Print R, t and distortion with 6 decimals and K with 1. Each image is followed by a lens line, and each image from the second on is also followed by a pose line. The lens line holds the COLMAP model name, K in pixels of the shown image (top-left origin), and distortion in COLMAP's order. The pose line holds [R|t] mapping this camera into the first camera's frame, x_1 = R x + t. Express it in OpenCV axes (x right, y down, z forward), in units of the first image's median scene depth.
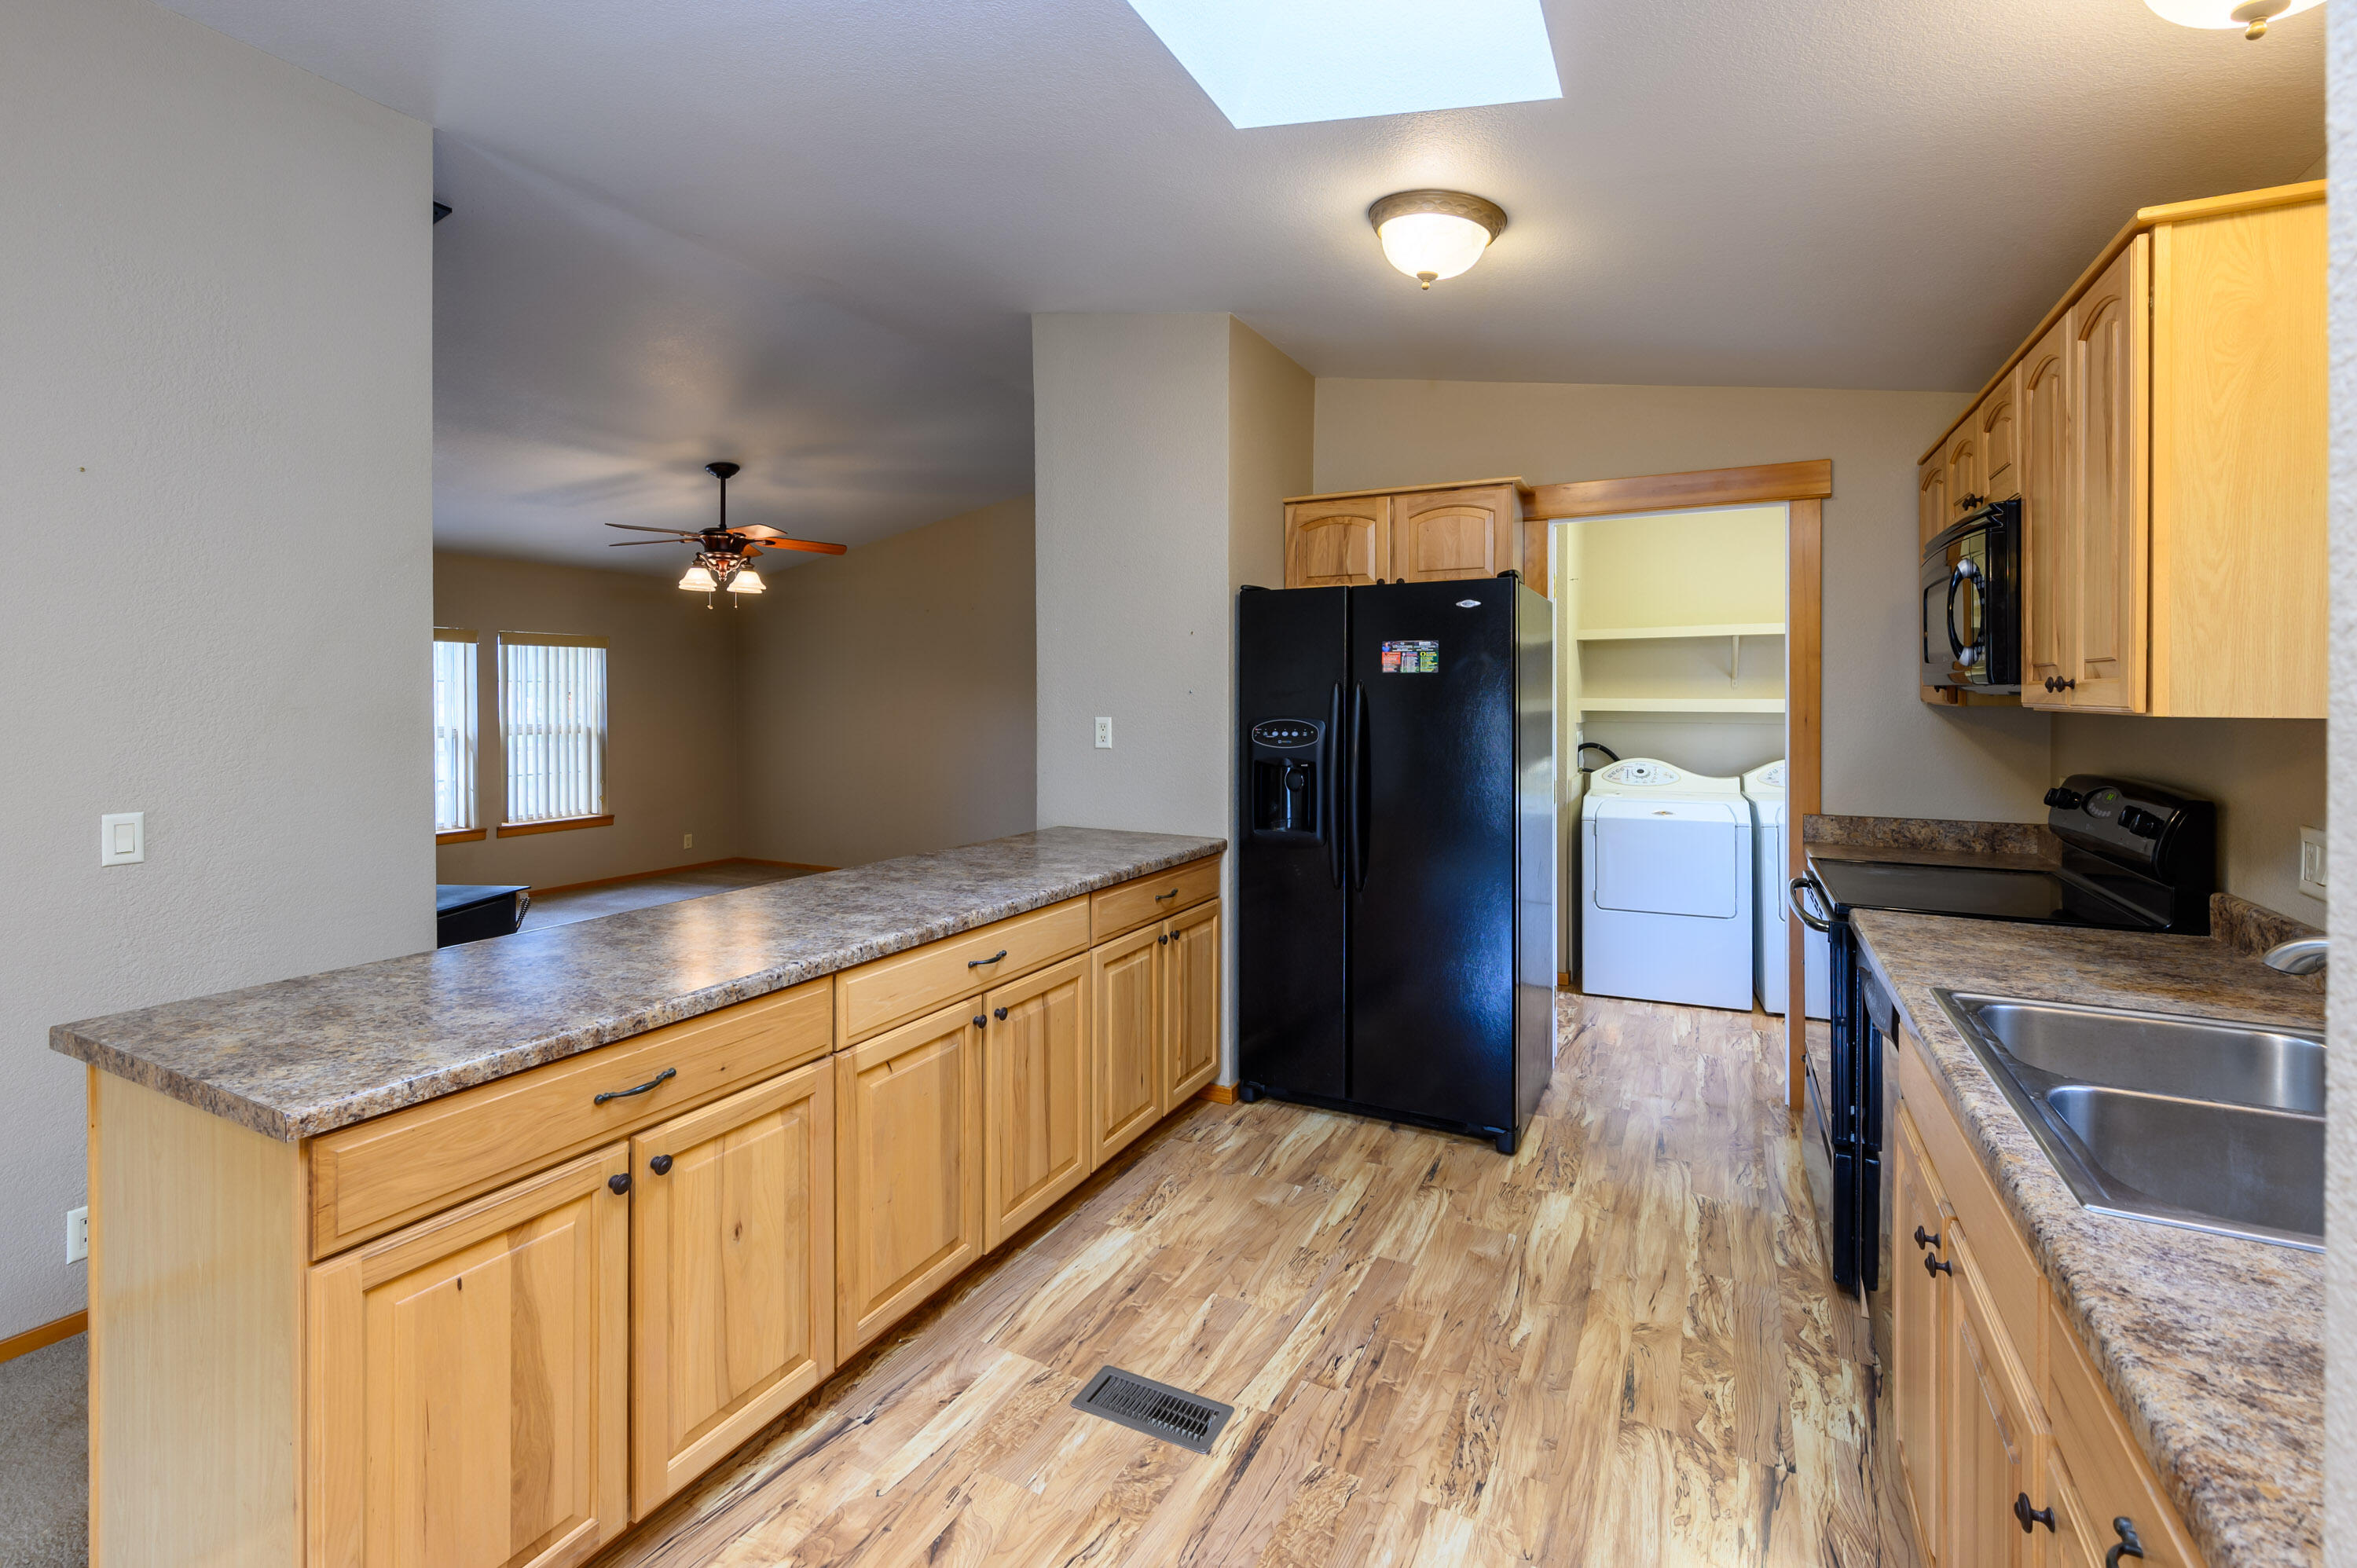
lens RADIAL K [[1045.2, 0, 1172.9], [0, 1045.2, 697.6], [0, 0, 1]] dist [0.000960, 0.000274]
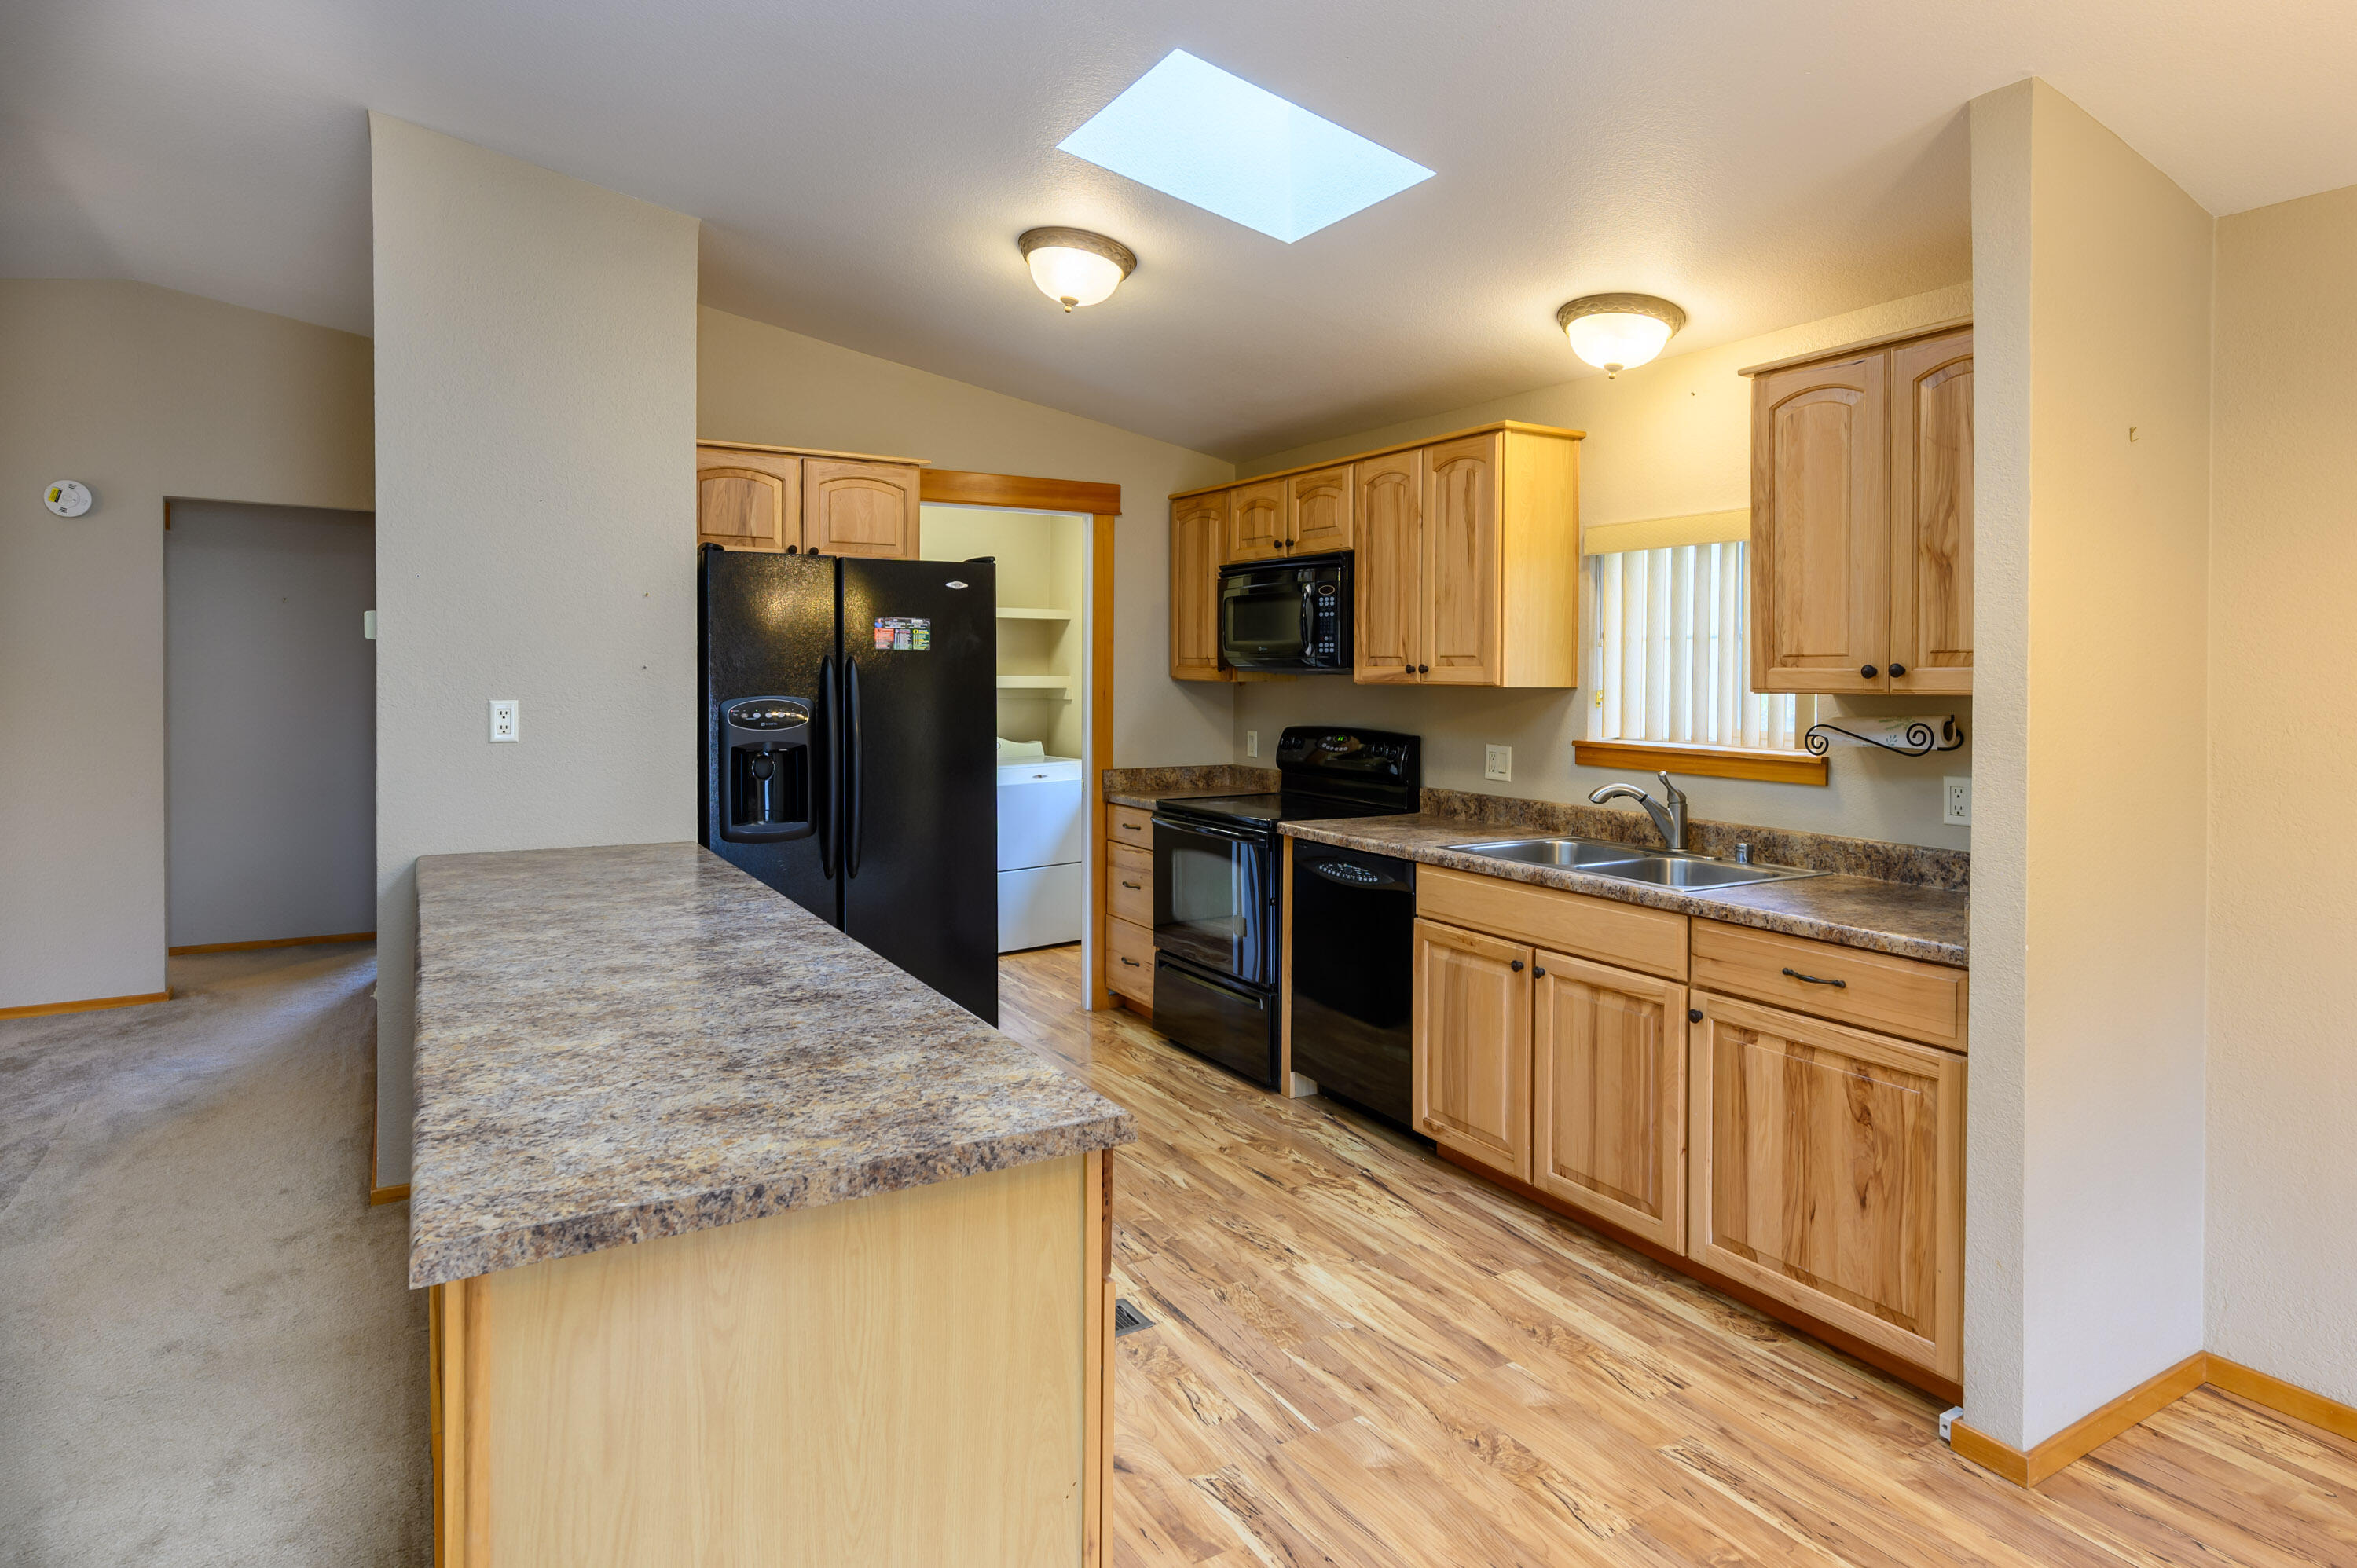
lens RADIAL K [[1293.2, 0, 1172.3], [0, 1293.2, 682.7], [0, 0, 1]] dist [-0.002486, -0.000644]
pose [[0.532818, -0.003706, 0.846221, -0.671927], [-0.002230, 0.999981, 0.005783, -0.000293], [-0.846227, -0.004969, 0.532800, 0.125737]]
